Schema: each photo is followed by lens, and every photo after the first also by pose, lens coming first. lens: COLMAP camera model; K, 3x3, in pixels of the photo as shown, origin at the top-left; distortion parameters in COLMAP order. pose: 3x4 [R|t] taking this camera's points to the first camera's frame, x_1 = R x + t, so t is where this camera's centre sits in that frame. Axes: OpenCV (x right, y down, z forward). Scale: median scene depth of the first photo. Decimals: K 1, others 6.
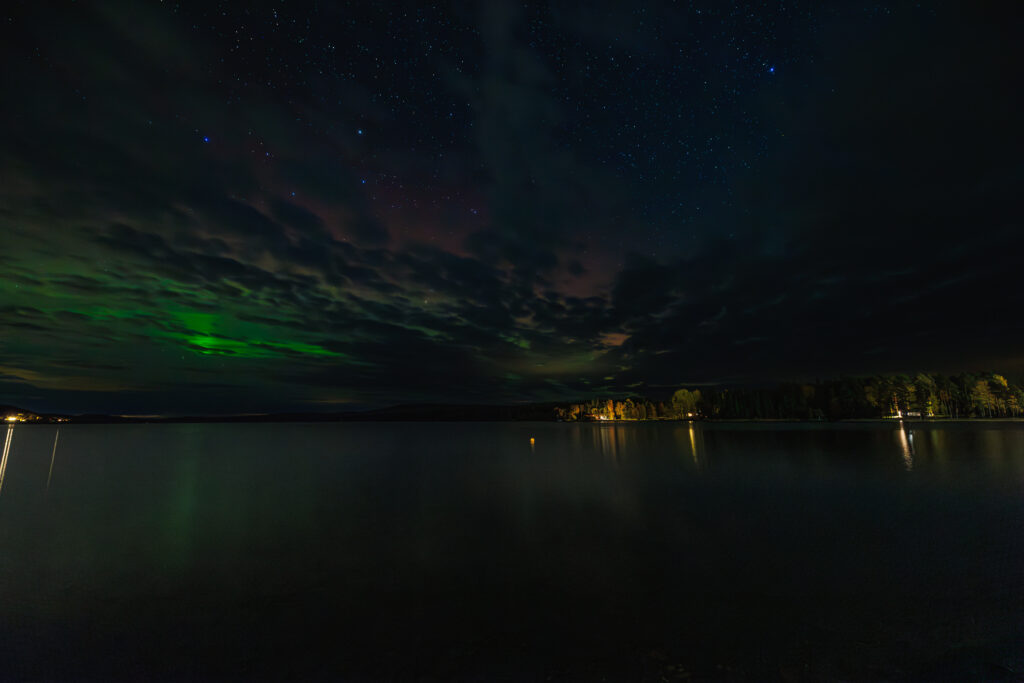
lens RADIAL K [[426.9, 0, 513.0], [0, 426.9, 344.3], [0, 0, 1]] dist [0.000189, -0.000713]
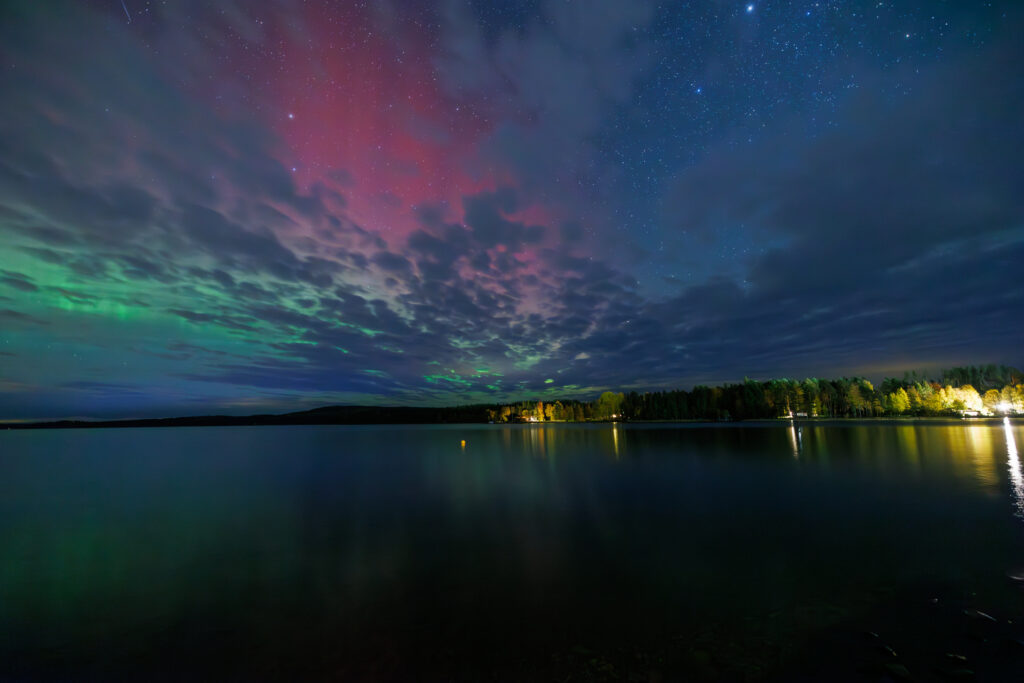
lens RADIAL K [[426.9, 0, 513.0], [0, 426.9, 344.3], [0, 0, 1]] dist [0.000189, -0.000713]
pose [[0.987439, 0.021041, 0.156596, -0.194844], [-0.020347, 0.999775, -0.006034, -0.031599], [-0.156688, 0.002772, 0.987644, -0.164799]]
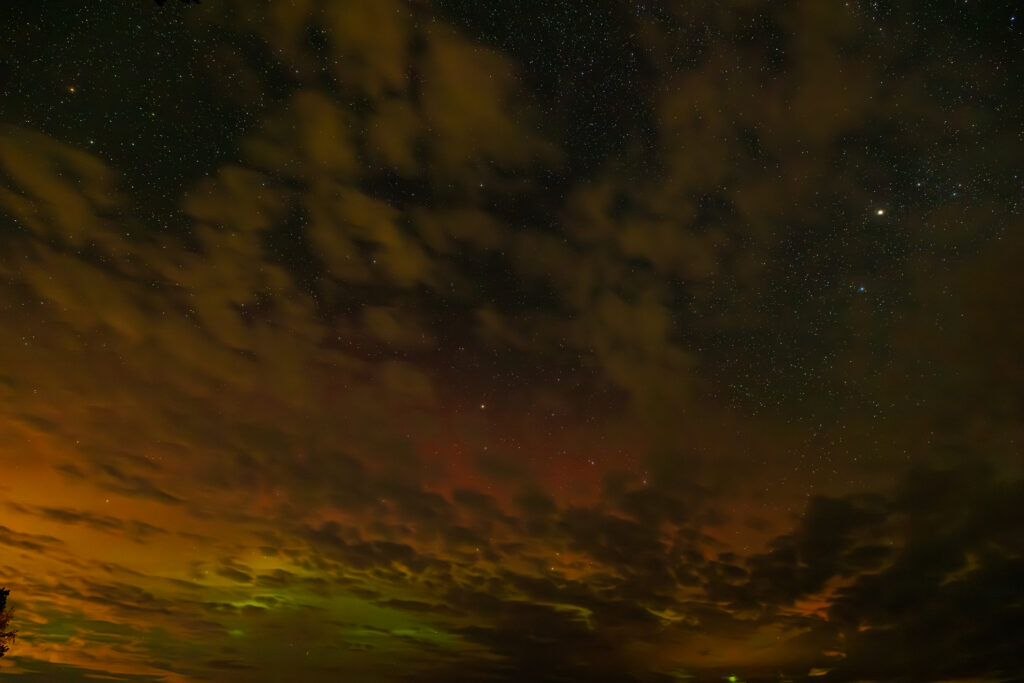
lens RADIAL K [[426.9, 0, 513.0], [0, 426.9, 344.3], [0, 0, 1]] dist [0.000189, -0.000713]
pose [[0.959028, -0.183227, -0.216085, -0.051716], [0.034359, 0.832306, -0.553251, -0.006310], [0.281219, 0.523159, 0.804500, -0.045239]]
